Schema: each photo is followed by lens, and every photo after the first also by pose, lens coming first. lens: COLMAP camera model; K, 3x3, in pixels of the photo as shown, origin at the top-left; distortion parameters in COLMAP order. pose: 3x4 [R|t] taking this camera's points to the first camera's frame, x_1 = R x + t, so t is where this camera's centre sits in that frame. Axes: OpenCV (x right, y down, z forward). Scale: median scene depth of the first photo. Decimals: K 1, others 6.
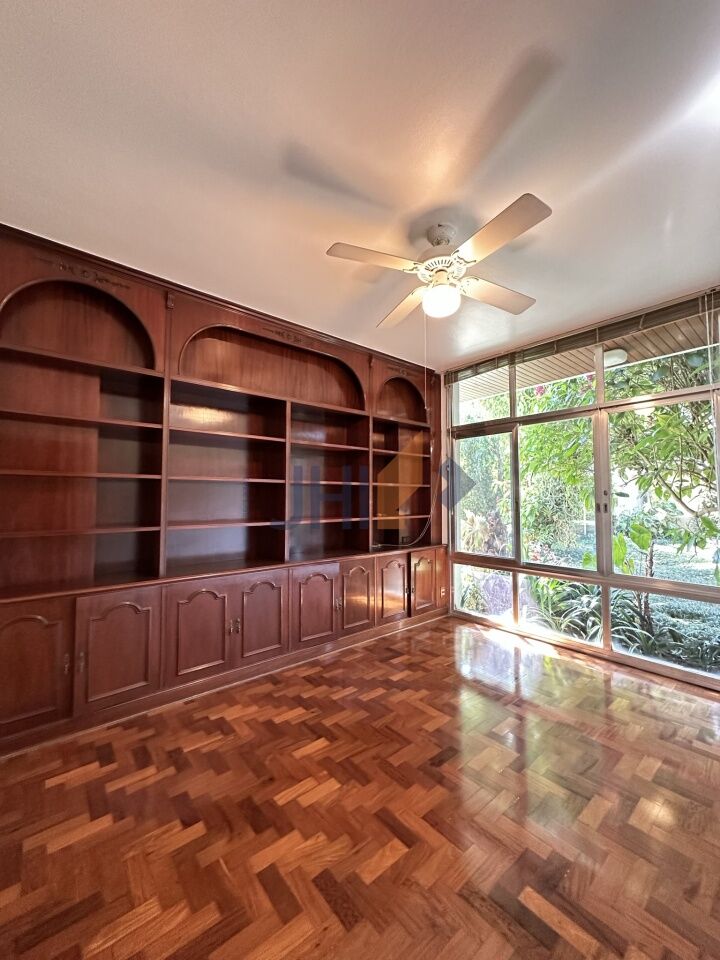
lens RADIAL K [[382.3, 0, 363.0], [0, 382.3, 477.0], [0, 0, 1]] dist [-0.000984, 0.000002]
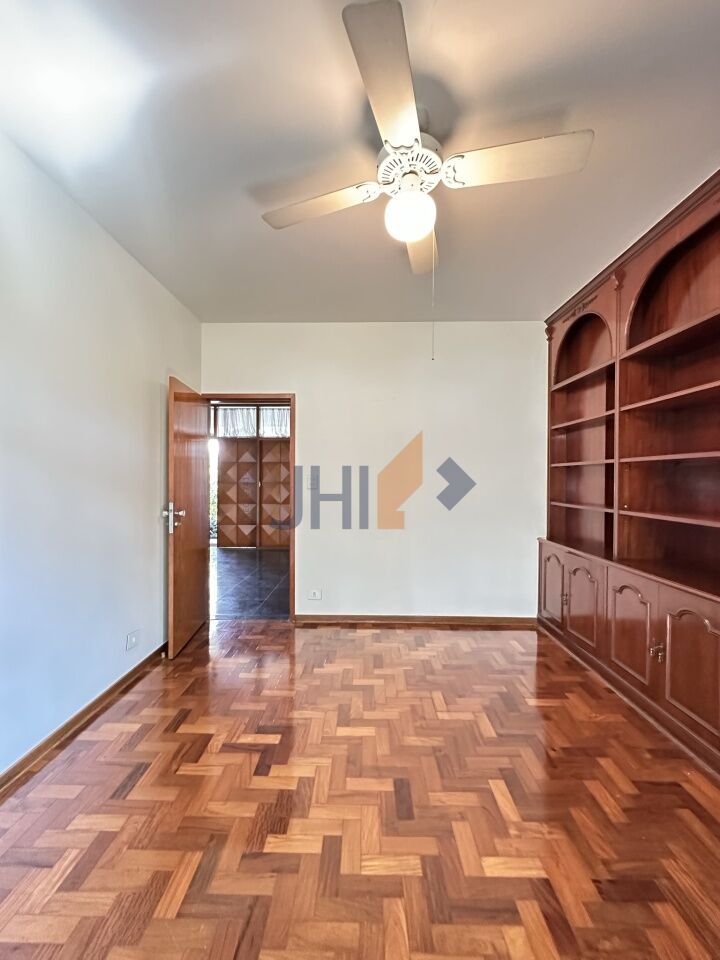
lens RADIAL K [[382.3, 0, 359.8], [0, 382.3, 481.3], [0, 0, 1]] dist [-0.000984, 0.000002]
pose [[-0.651880, 0.001126, -0.758321, 0.429539], [0.032653, 0.999113, -0.026586, 0.035506], [0.757618, -0.042092, -0.651339, 0.718450]]
